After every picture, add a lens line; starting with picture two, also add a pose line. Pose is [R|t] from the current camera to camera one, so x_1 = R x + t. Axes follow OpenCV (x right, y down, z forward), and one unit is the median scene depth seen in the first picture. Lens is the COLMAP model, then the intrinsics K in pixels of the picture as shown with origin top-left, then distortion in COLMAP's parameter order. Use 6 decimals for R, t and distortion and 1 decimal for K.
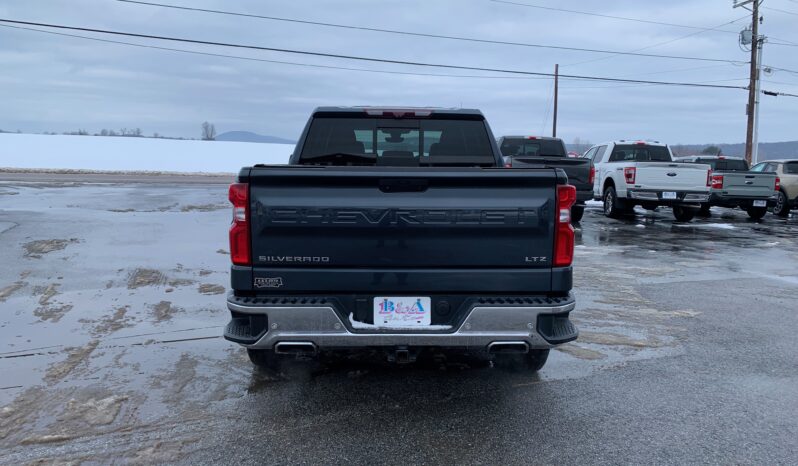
lens RADIAL K [[660.5, 0, 367.5], [0, 660.5, 233.2], [0, 0, 1]] dist [0.030131, -0.001129]
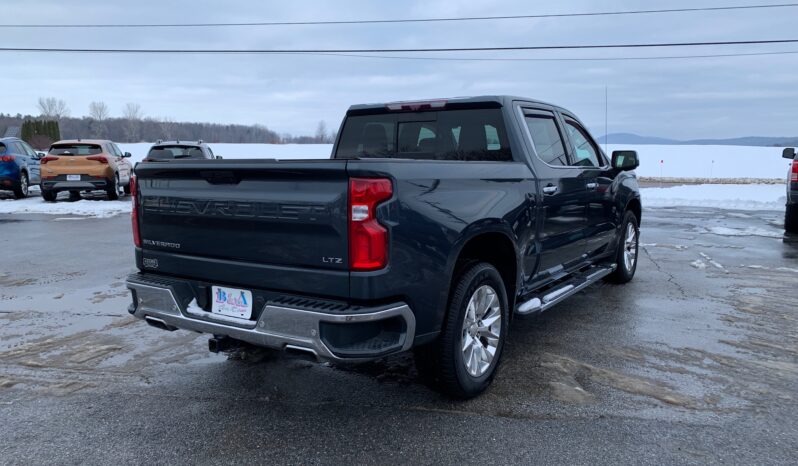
lens RADIAL K [[660.5, 0, 367.5], [0, 660.5, 233.2], [0, 0, 1]] dist [0.030131, -0.001129]
pose [[0.802481, 0.048379, -0.594713, 0.822541], [-0.053922, 0.998509, 0.008468, -0.007698], [0.594236, 0.025273, 0.803893, 0.304991]]
